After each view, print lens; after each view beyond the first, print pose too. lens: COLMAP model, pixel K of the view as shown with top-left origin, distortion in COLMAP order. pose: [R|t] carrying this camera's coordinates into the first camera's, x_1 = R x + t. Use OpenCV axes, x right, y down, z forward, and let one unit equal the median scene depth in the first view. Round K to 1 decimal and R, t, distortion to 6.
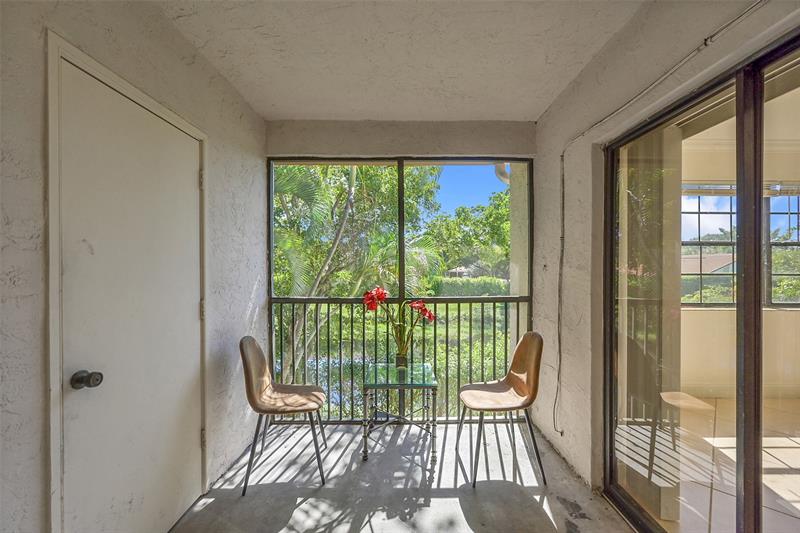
lens RADIAL K [[316.3, 0, 400.0], [0, 316.3, 266.5], [0, 0, 1]] dist [-0.000328, 0.000020]
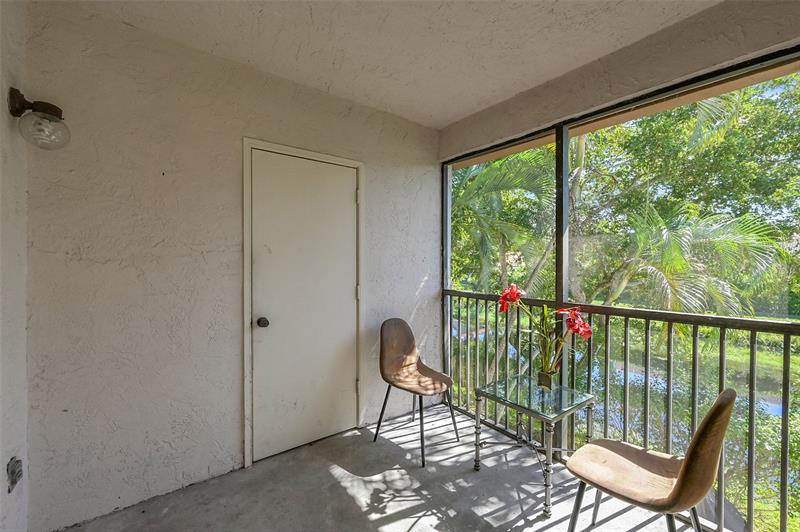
lens RADIAL K [[316.3, 0, 400.0], [0, 316.3, 266.0], [0, 0, 1]] dist [-0.000328, 0.000020]
pose [[0.626422, 0.018470, -0.779265, 0.510404], [-0.008301, 0.999821, 0.017026, -0.001752], [0.779440, -0.004197, 0.626463, 0.269396]]
